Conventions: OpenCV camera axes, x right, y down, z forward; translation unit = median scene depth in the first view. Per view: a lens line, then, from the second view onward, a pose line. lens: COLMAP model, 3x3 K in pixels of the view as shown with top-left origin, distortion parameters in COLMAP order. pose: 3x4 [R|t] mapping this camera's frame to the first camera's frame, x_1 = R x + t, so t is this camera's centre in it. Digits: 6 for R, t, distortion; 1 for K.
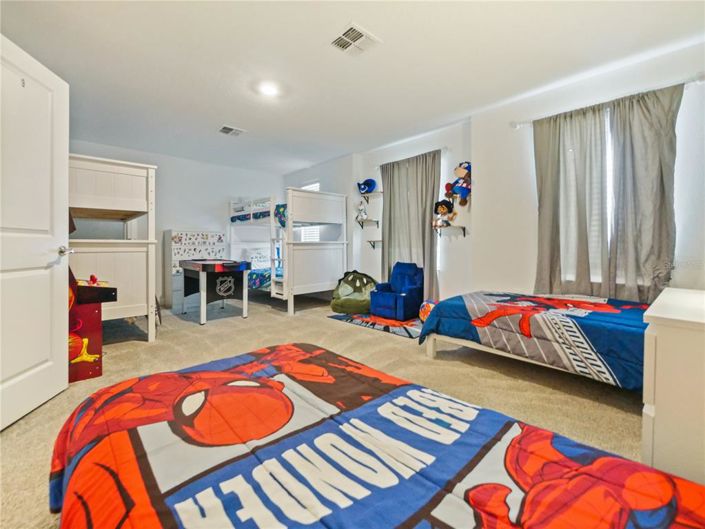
lens RADIAL K [[310.3, 0, 353.2], [0, 310.3, 241.8], [0, 0, 1]] dist [-0.003642, -0.000252]
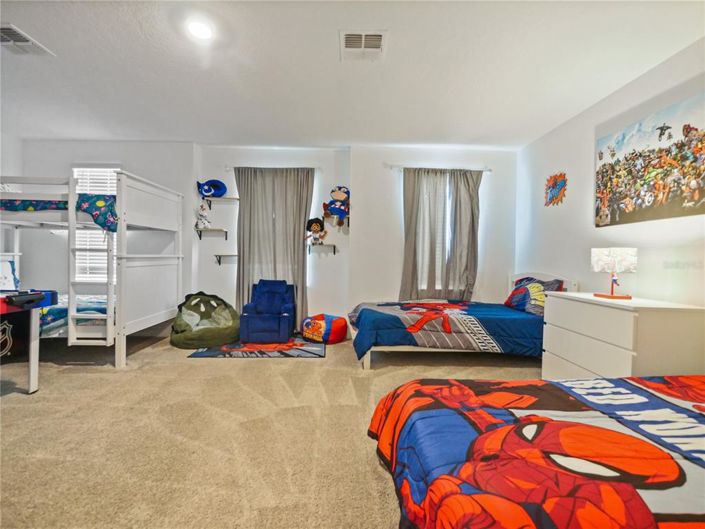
lens RADIAL K [[306.9, 0, 351.9], [0, 306.9, 256.9], [0, 0, 1]] dist [-0.005641, -0.000353]
pose [[0.664053, 0.015258, 0.747530, -0.420753], [-0.025594, 0.999670, 0.002332, -0.011795], [-0.747247, -0.020681, 0.664224, 0.247540]]
